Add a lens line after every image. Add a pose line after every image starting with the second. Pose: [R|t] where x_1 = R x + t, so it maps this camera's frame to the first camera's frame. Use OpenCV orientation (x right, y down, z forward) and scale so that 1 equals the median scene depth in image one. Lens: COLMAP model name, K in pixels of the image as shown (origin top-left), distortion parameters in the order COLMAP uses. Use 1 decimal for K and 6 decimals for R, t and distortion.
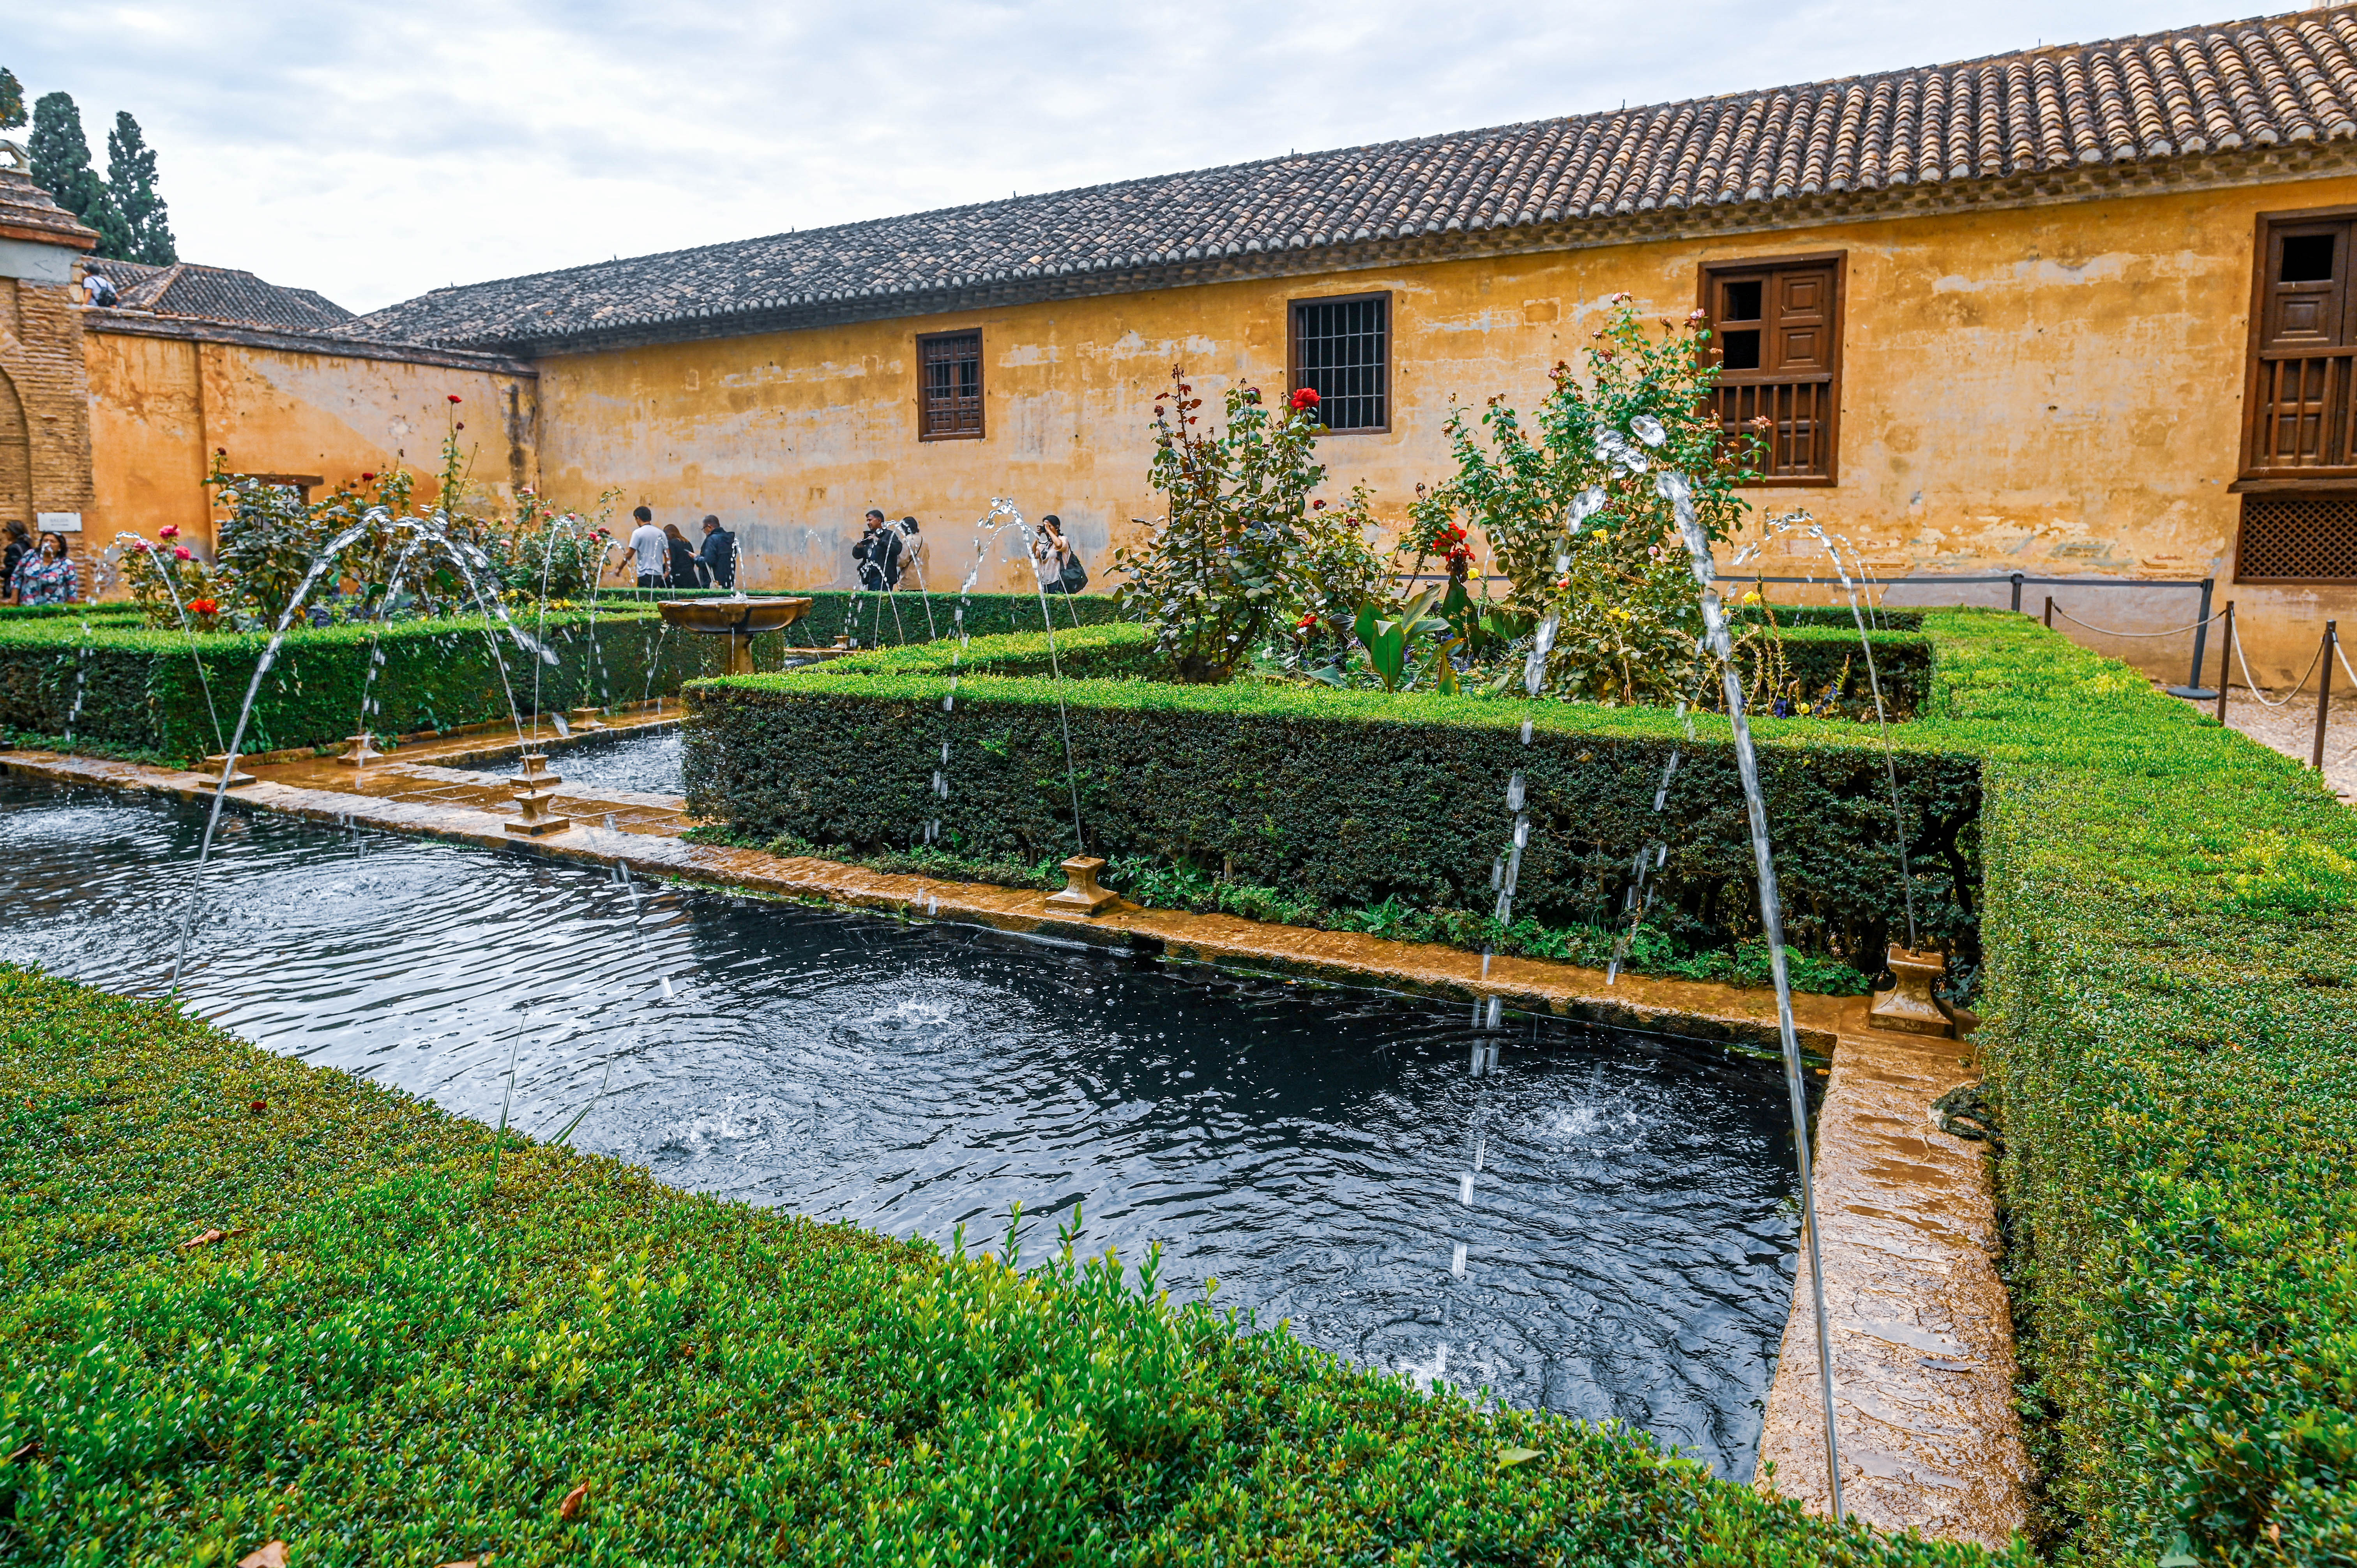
lens RADIAL K [[1406.8, 0, 1179.9], [0, 1406.8, 700.9], [0, 0, 1]] dist [-0.024082, 0.020150]
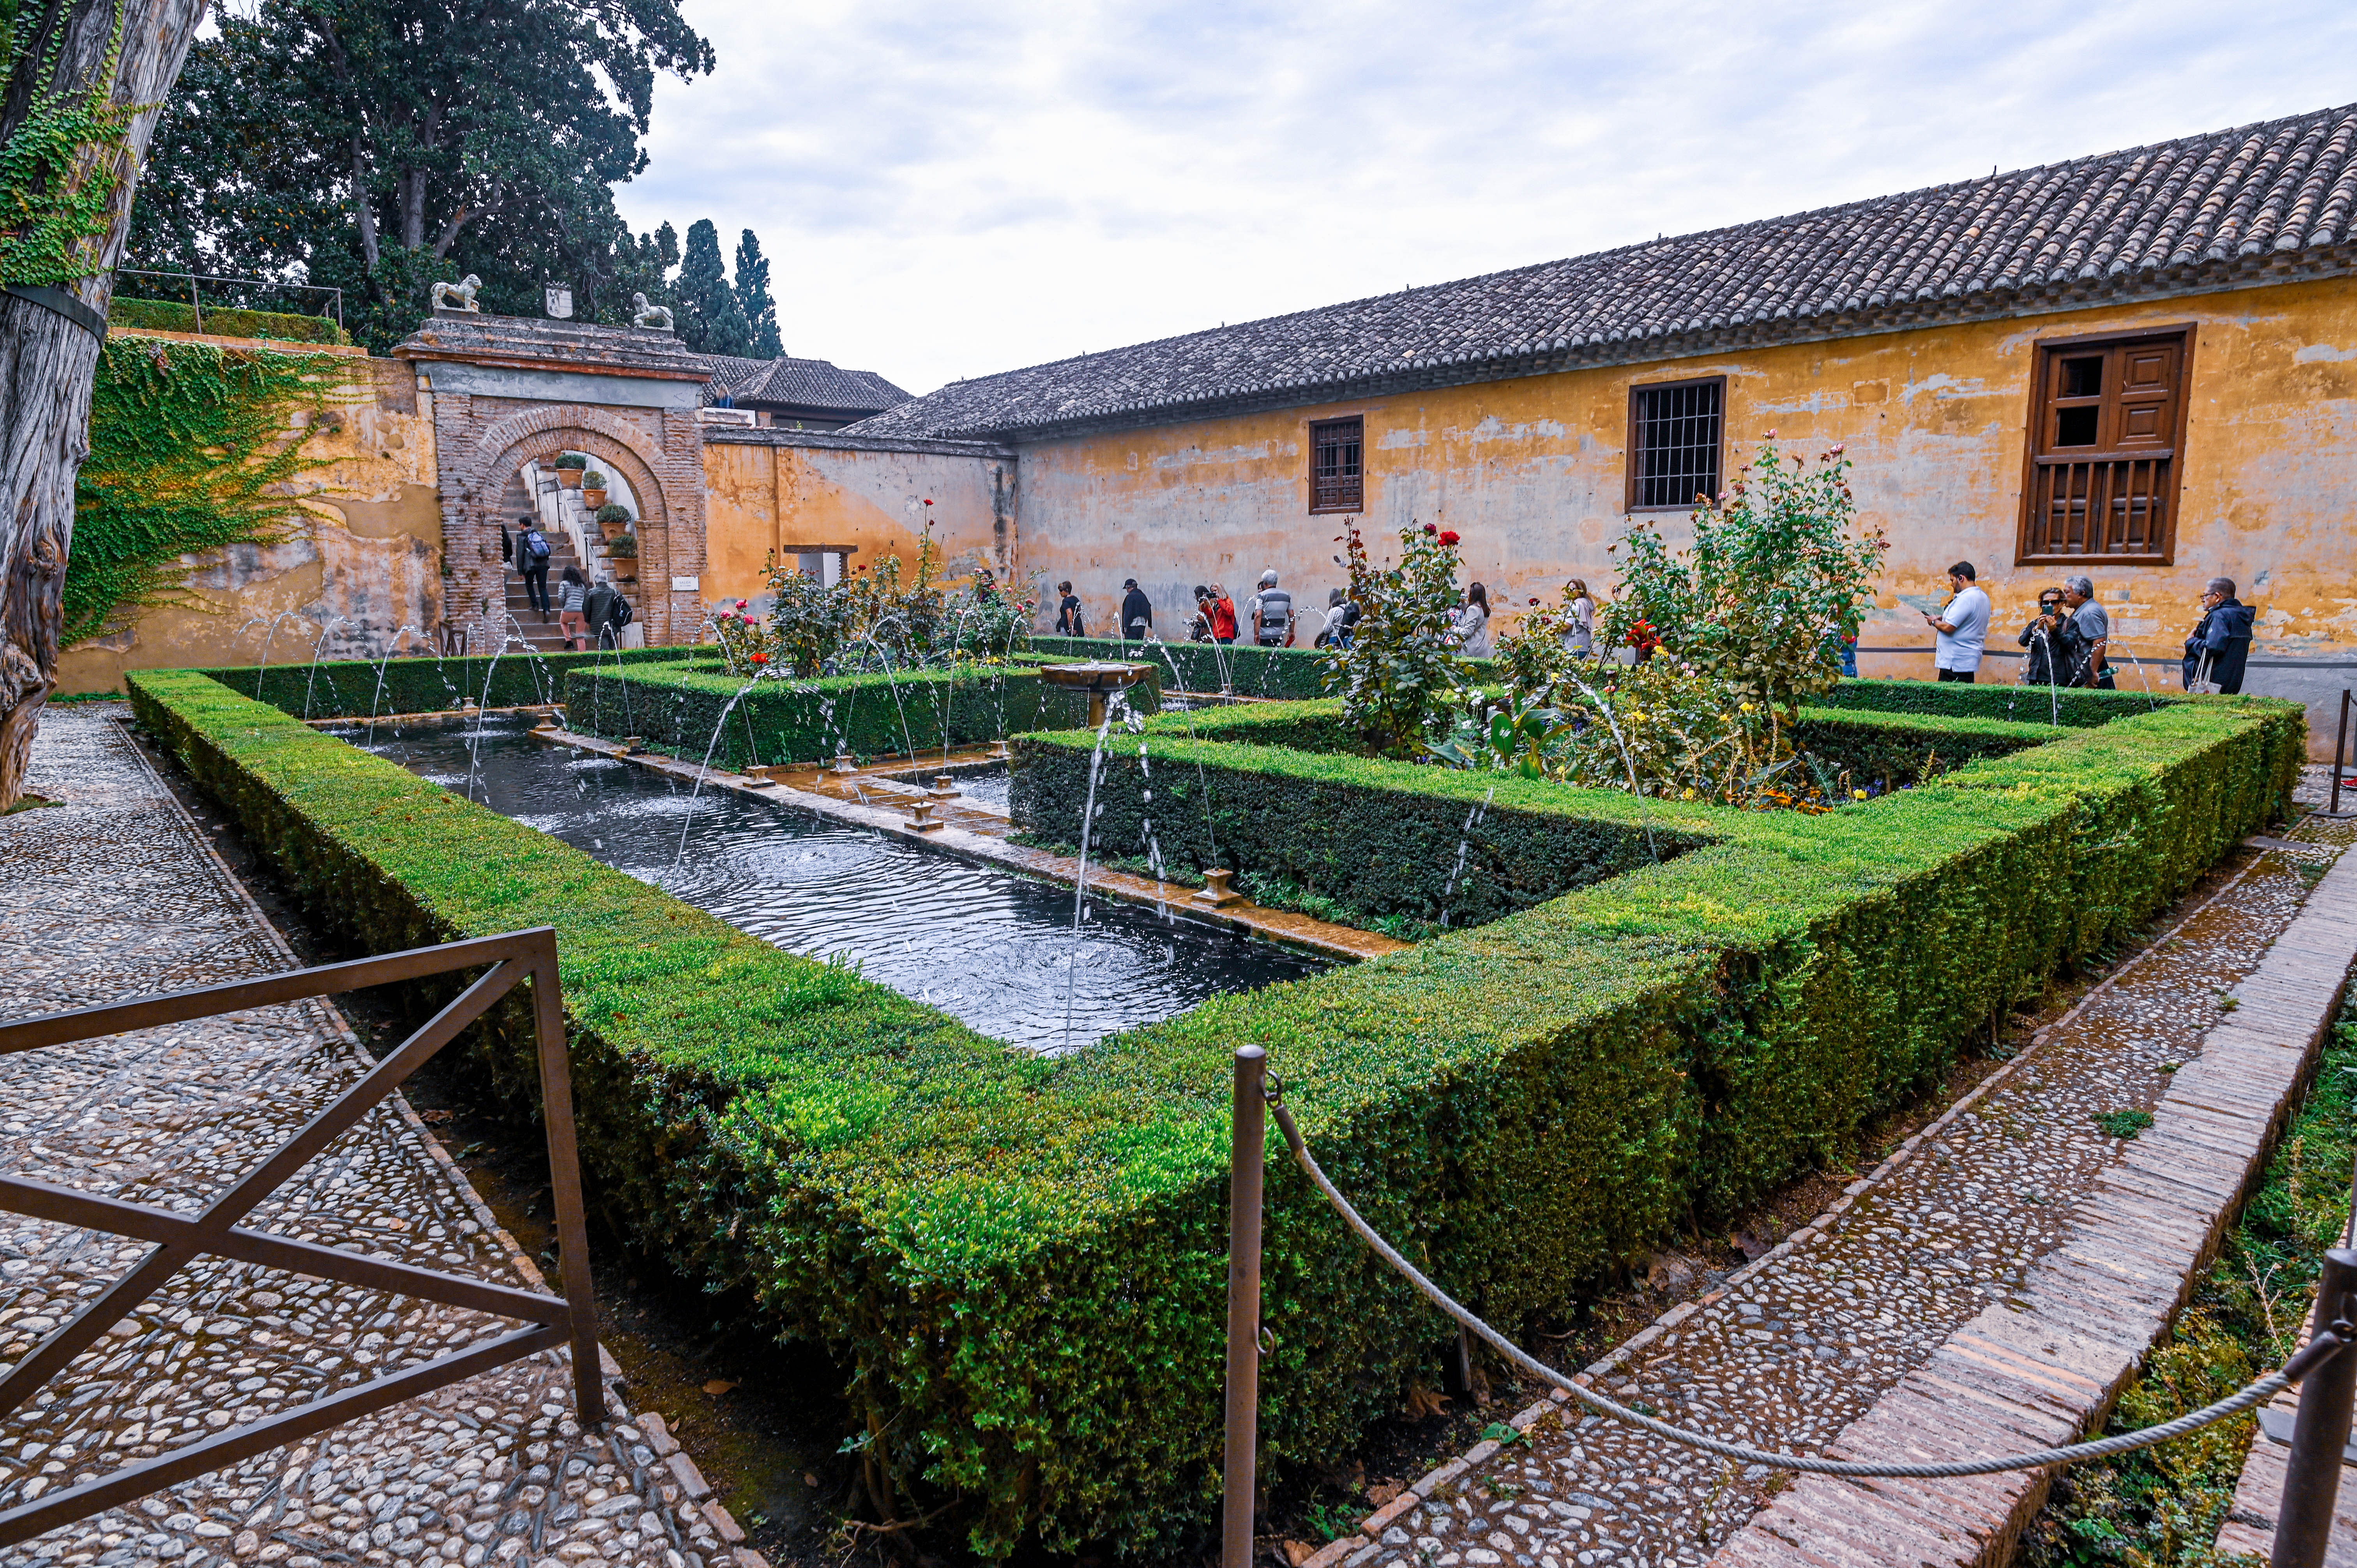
lens RADIAL K [[1340.2, 0, 1178.5], [0, 1340.2, 784.0], [0, 0, 1]] dist [-0.001024, 0.016646]
pose [[0.945178, 0.052771, -0.322262, 0.098838], [-0.040015, 0.998136, 0.046085, -0.012400], [0.324094, -0.030663, 0.945528, -0.102762]]
